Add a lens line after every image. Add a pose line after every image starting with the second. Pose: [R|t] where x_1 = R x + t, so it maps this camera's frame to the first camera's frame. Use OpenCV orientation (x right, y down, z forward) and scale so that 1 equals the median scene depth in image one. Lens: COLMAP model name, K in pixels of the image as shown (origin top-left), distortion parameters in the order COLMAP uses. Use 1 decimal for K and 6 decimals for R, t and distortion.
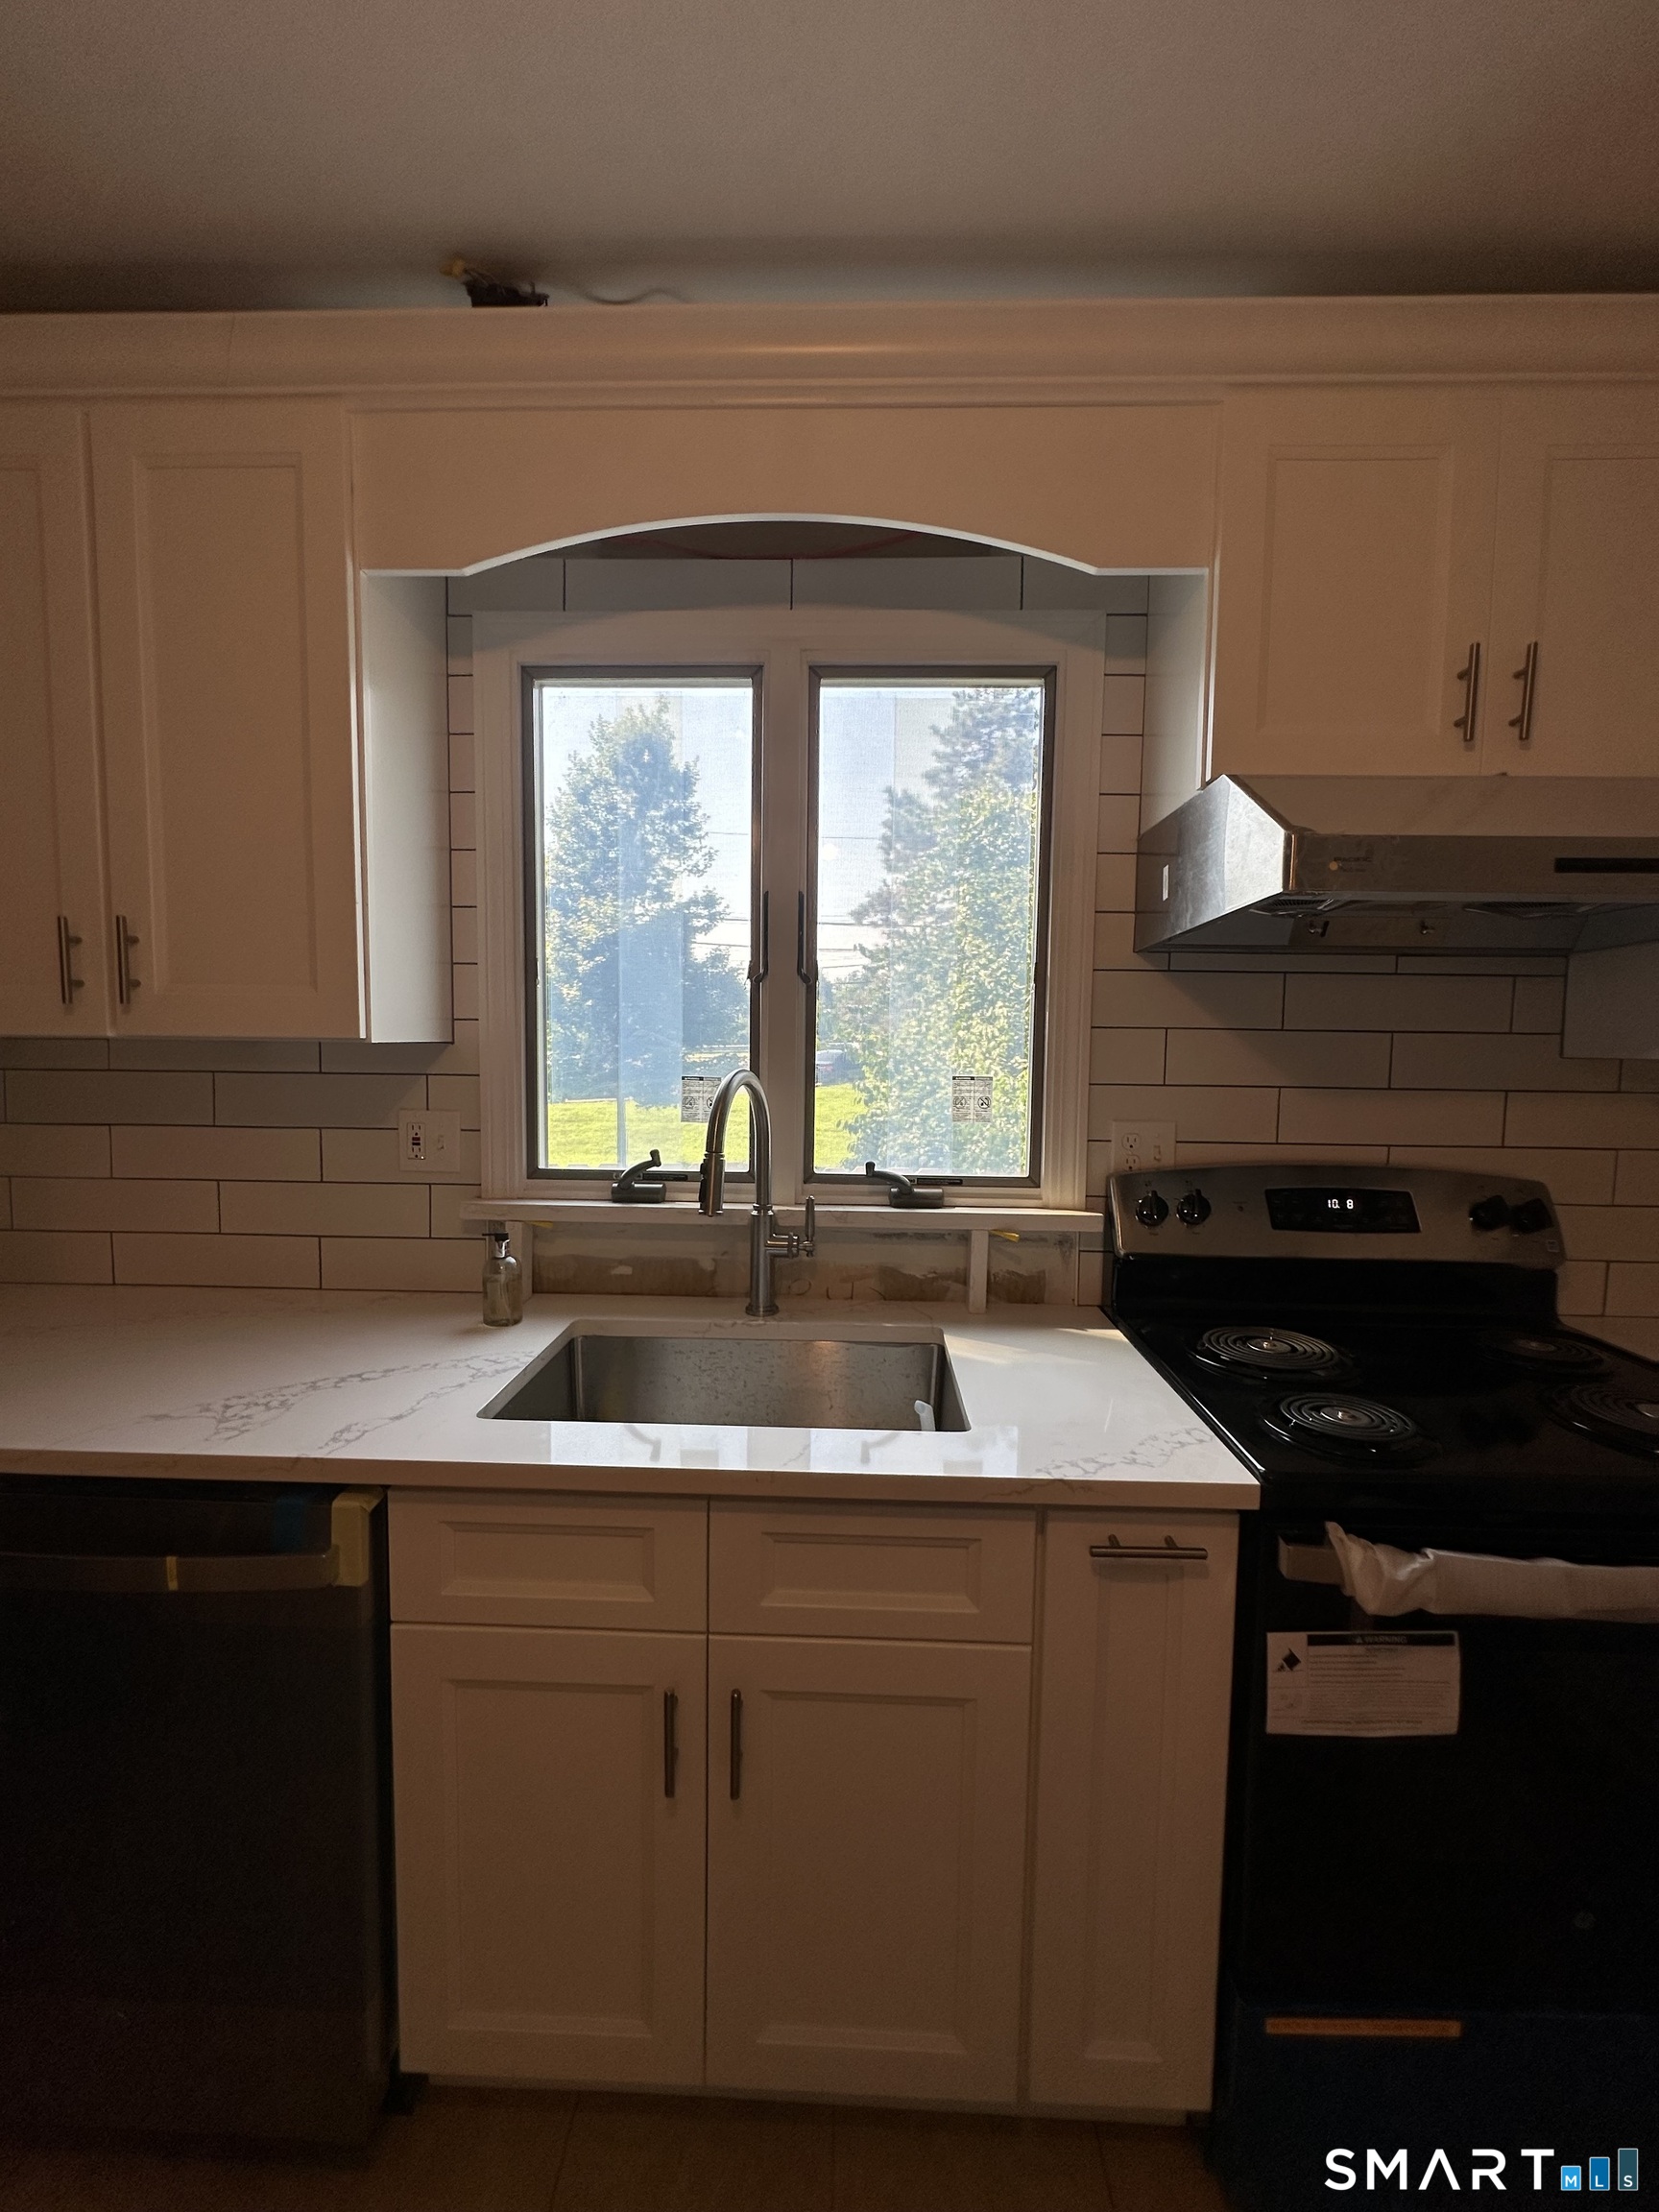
lens RADIAL K [[886.9, 0, 830.2], [0, 886.9, 1107.2], [0, 0, 1]] dist [-0.001867, 0.000349]
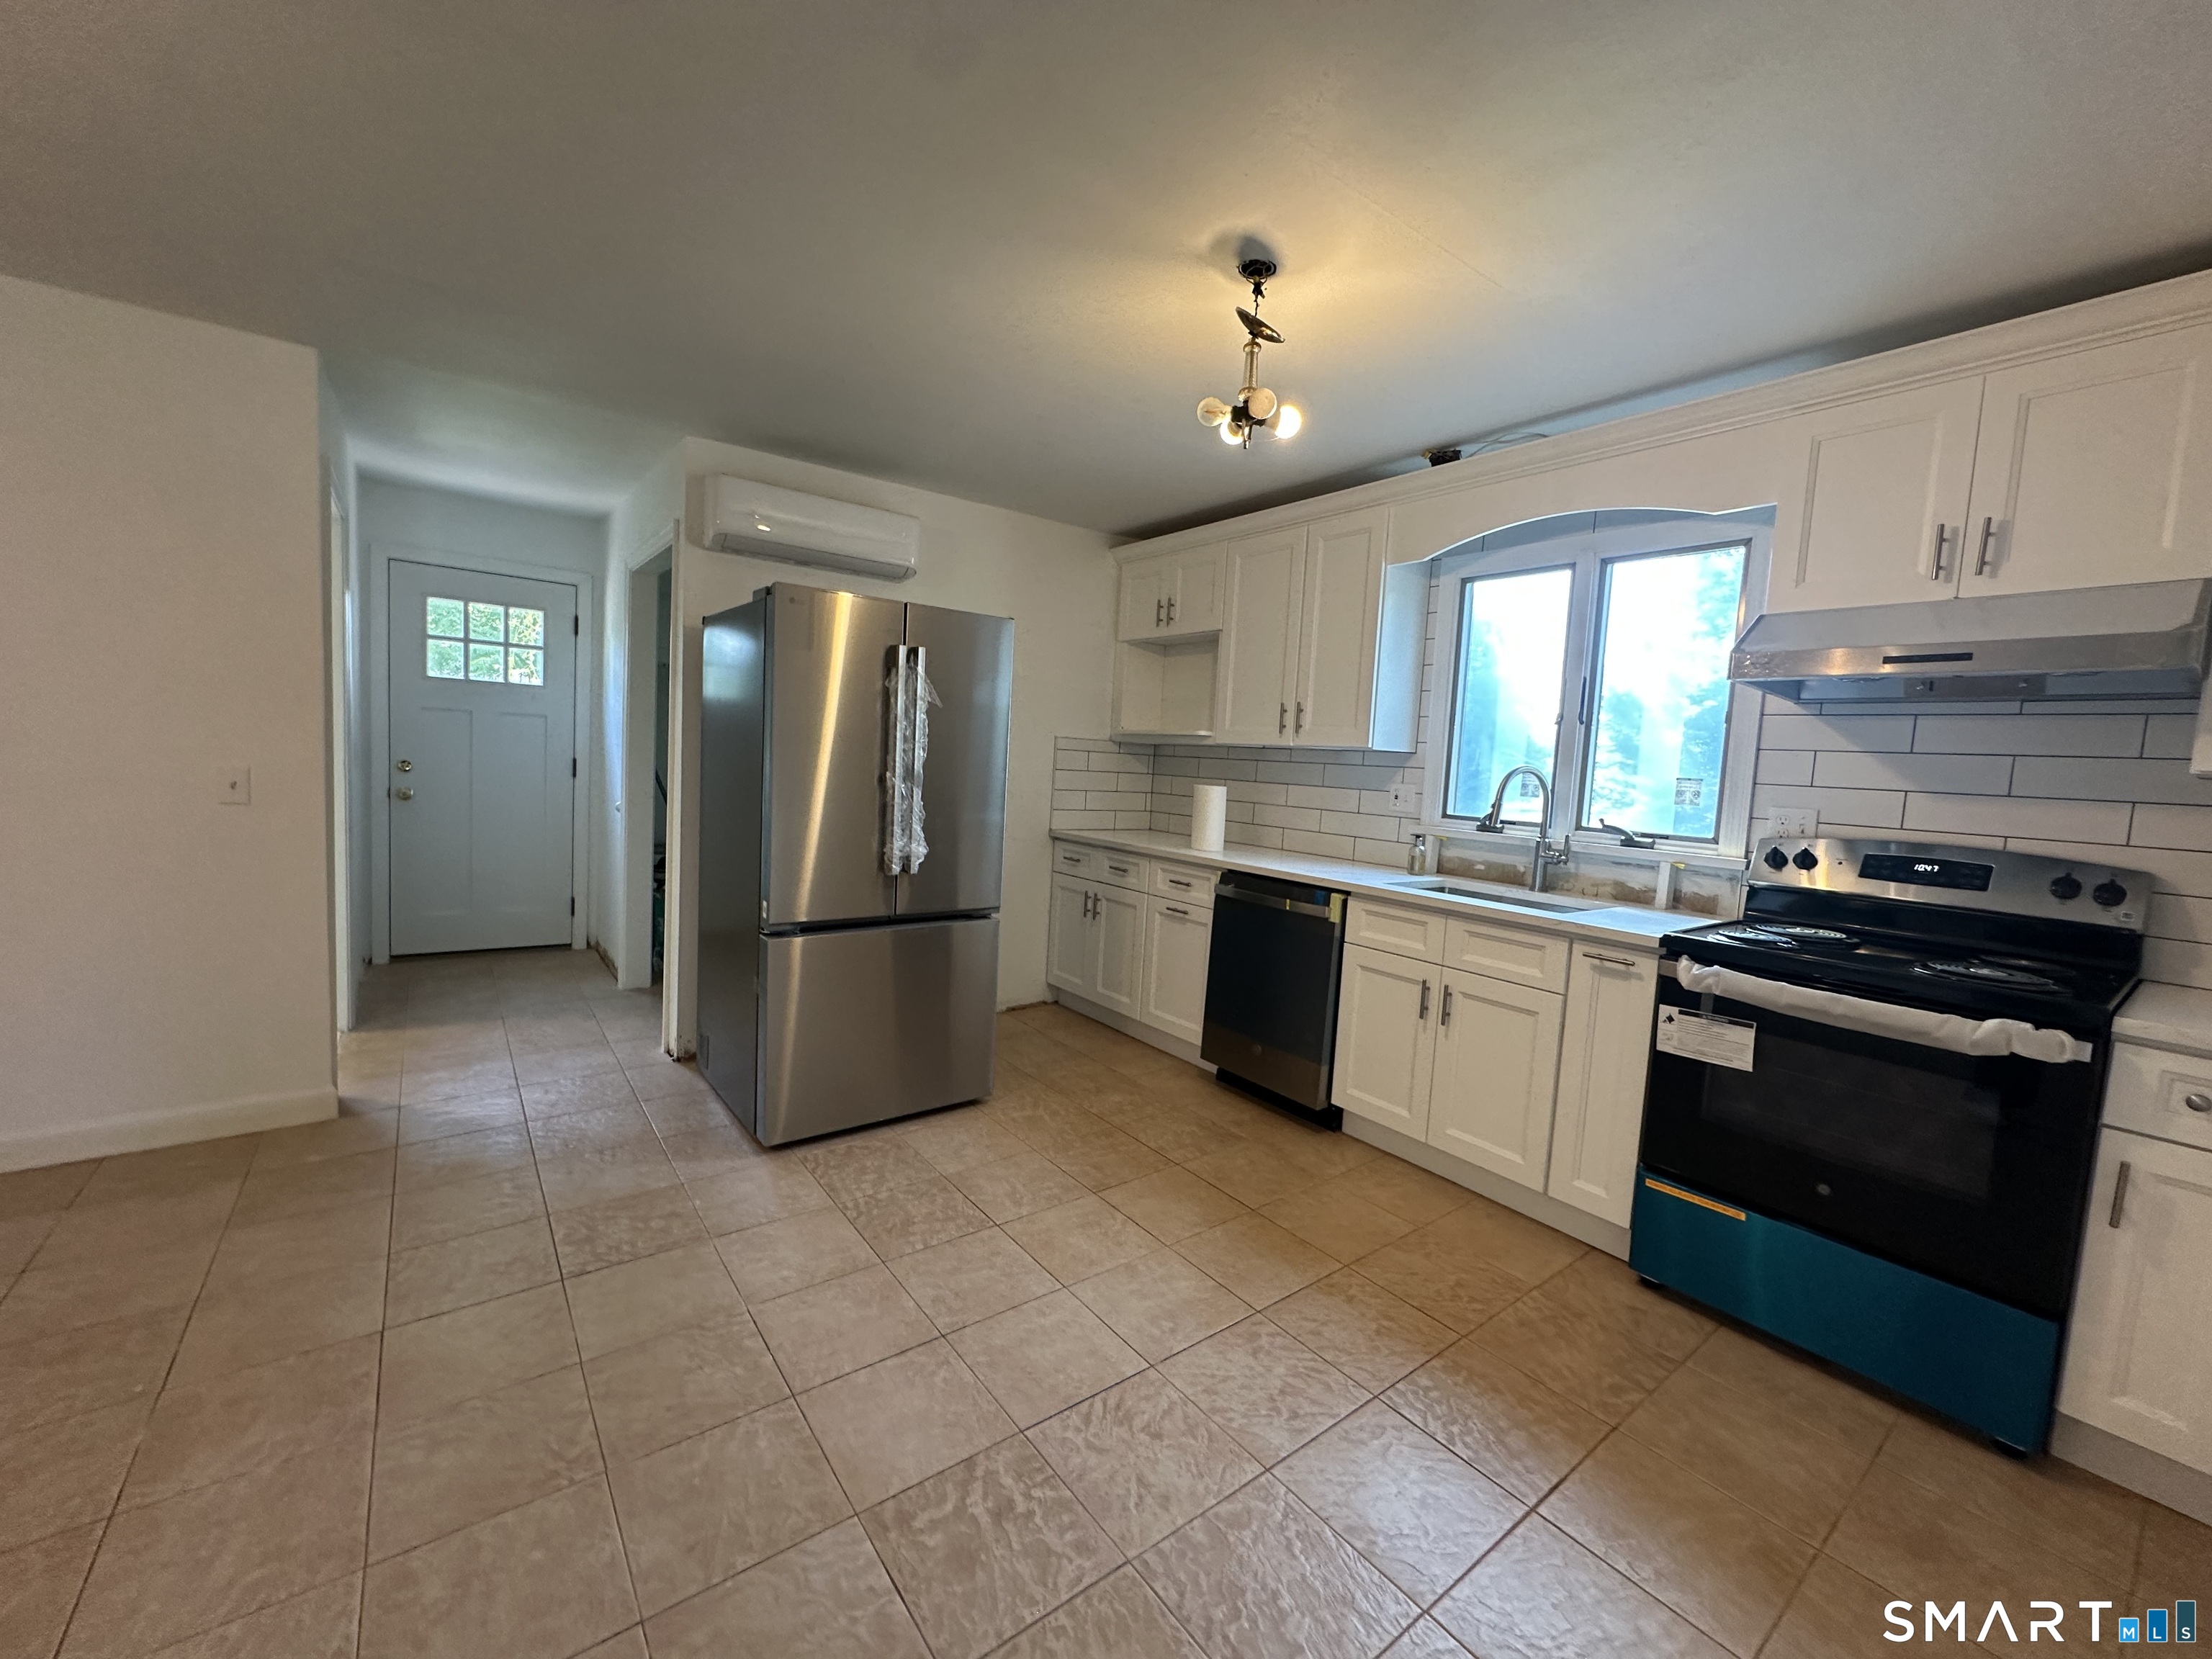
lens RADIAL K [[886.9, 0, 1106.5], [0, 886.9, 829.4], [0, 0, 1]] dist [-0.001867, 0.000349]
pose [[0.627282, 0.083418, -0.774312, 0.846989], [-0.104428, 0.994278, 0.022517, 0.152901], [0.771759, 0.066735, 0.632403, -1.008875]]
